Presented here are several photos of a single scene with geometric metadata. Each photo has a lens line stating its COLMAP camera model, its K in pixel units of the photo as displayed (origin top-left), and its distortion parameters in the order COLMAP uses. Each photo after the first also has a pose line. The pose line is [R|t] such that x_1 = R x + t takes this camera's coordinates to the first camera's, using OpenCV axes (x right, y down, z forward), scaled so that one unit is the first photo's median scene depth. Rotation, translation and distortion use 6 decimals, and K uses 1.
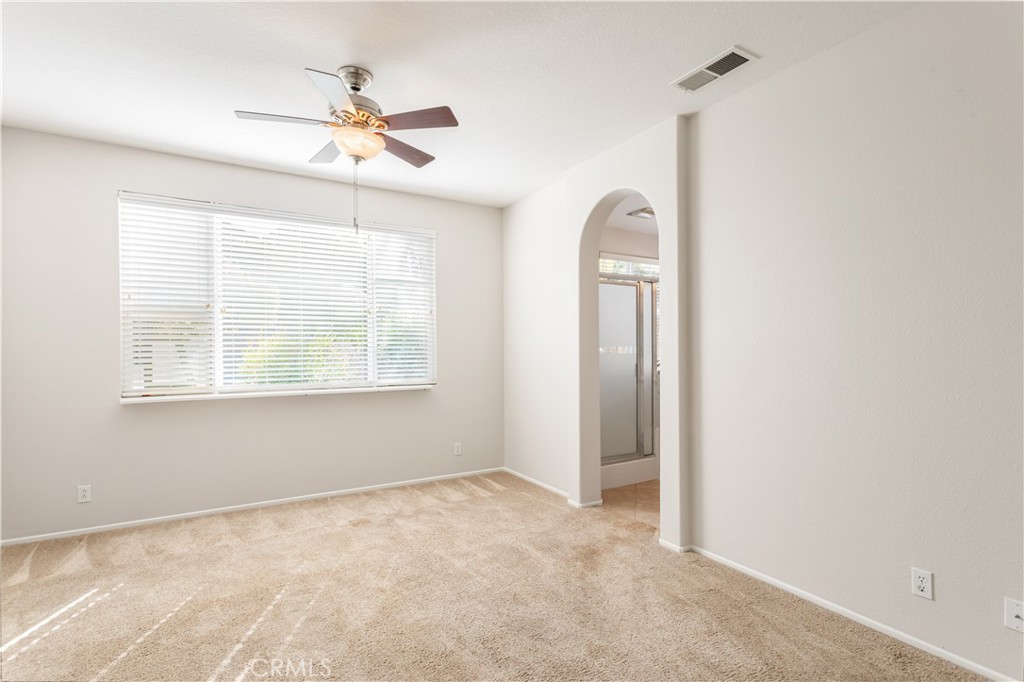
lens RADIAL K [[491.1, 0, 512.5], [0, 491.1, 346.6], [0, 0, 1]] dist [-0.001745, 0.002066]
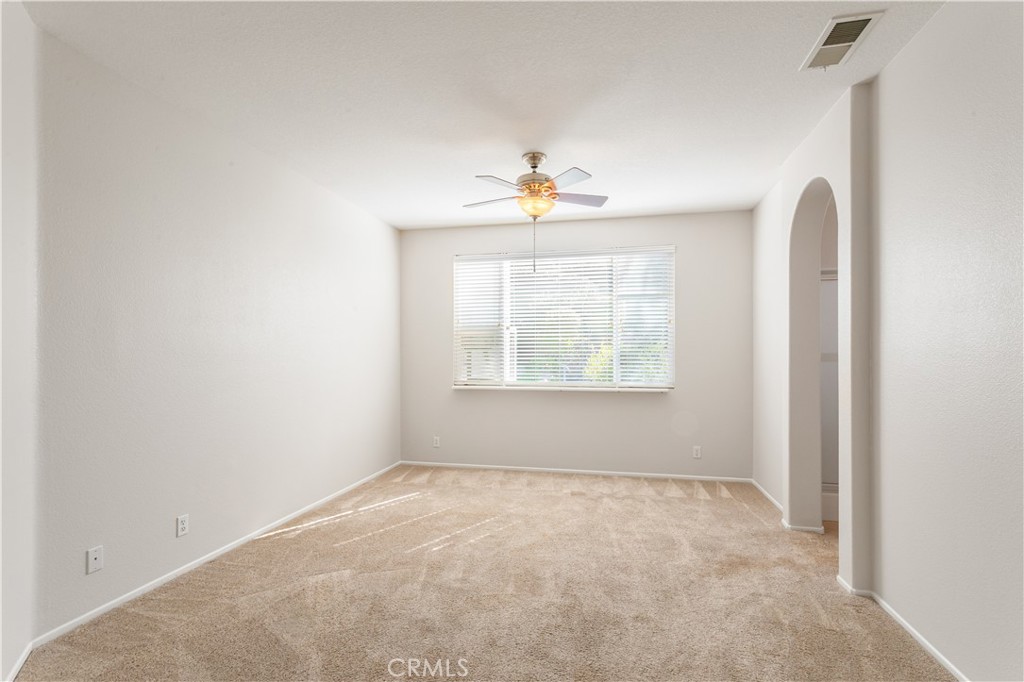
lens RADIAL K [[491.1, 0, 508.2], [0, 491.1, 342.7], [0, 0, 1]] dist [-0.001745, 0.002066]
pose [[0.722765, -0.013543, -0.690961, 0.457857], [-0.000415, 0.999799, -0.020030, -0.001742], [0.691094, 0.014764, 0.722614, -0.035746]]
